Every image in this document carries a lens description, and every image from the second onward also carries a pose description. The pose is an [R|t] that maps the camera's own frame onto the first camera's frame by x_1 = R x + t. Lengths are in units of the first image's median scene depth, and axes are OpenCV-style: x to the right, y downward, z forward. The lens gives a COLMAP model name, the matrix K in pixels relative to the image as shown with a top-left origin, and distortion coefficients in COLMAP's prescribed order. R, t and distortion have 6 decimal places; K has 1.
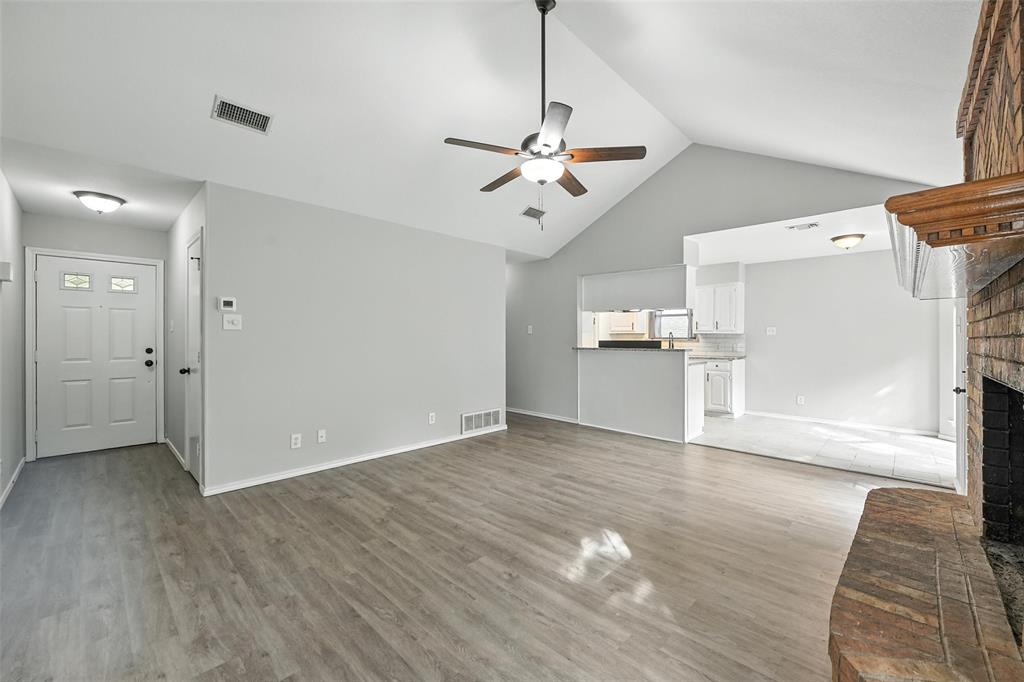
lens RADIAL K [[411.5, 0, 513.9], [0, 411.5, 337.2], [0, 0, 1]] dist [-0.003525, -0.001118]
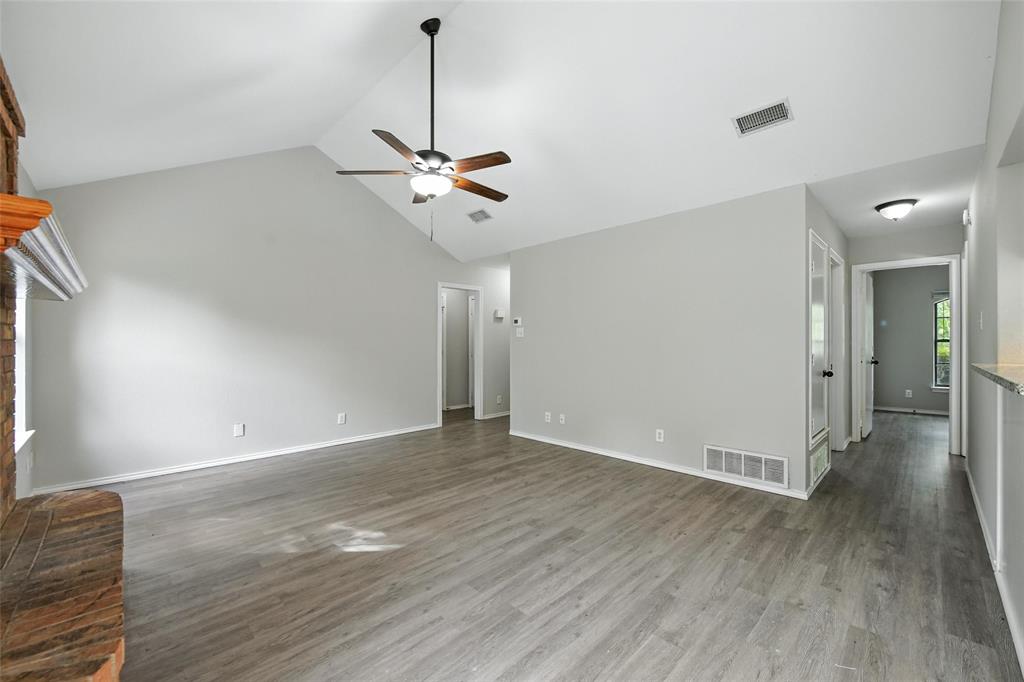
lens RADIAL K [[411.5, 0, 516.0], [0, 411.5, 350.7], [0, 0, 1]] dist [-0.003525, -0.001118]
pose [[-0.031255, 0.016063, -0.999382, 0.857233], [0.010231, 0.999824, 0.015751, 0.007824], [0.999459, -0.009732, -0.031414, 0.957614]]
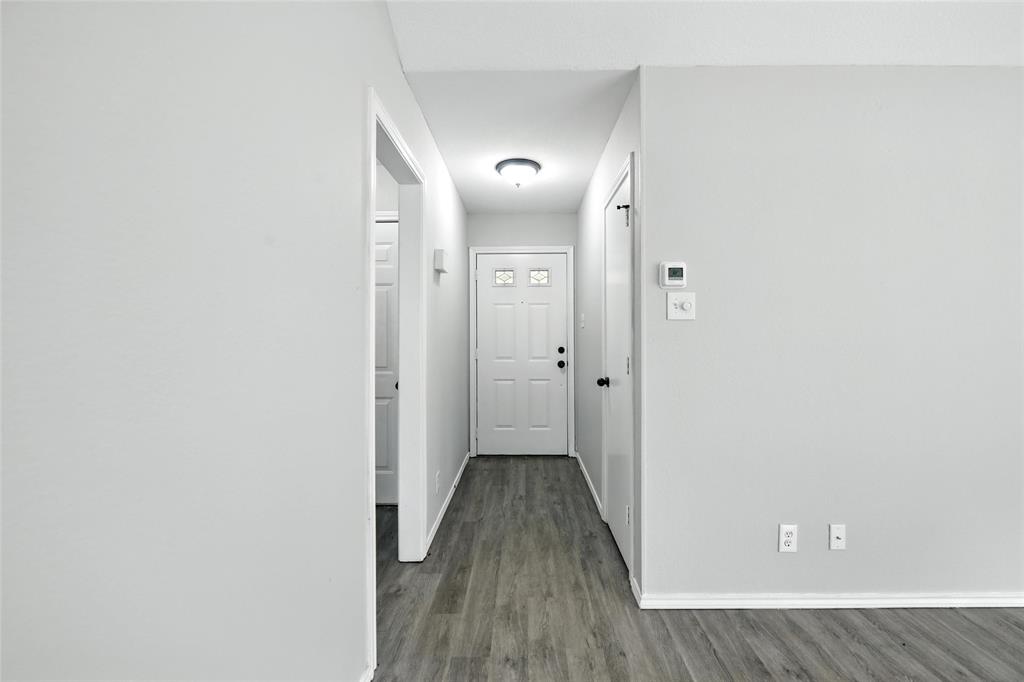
lens RADIAL K [[411.5, 0, 516.4], [0, 411.5, 338.7], [0, 0, 1]] dist [-0.003525, -0.001118]
pose [[0.681823, 0.003055, -0.731511, -0.398195], [0.003746, 0.999964, 0.007668, 0.002256], [0.731508, -0.007969, 0.681787, 0.422290]]
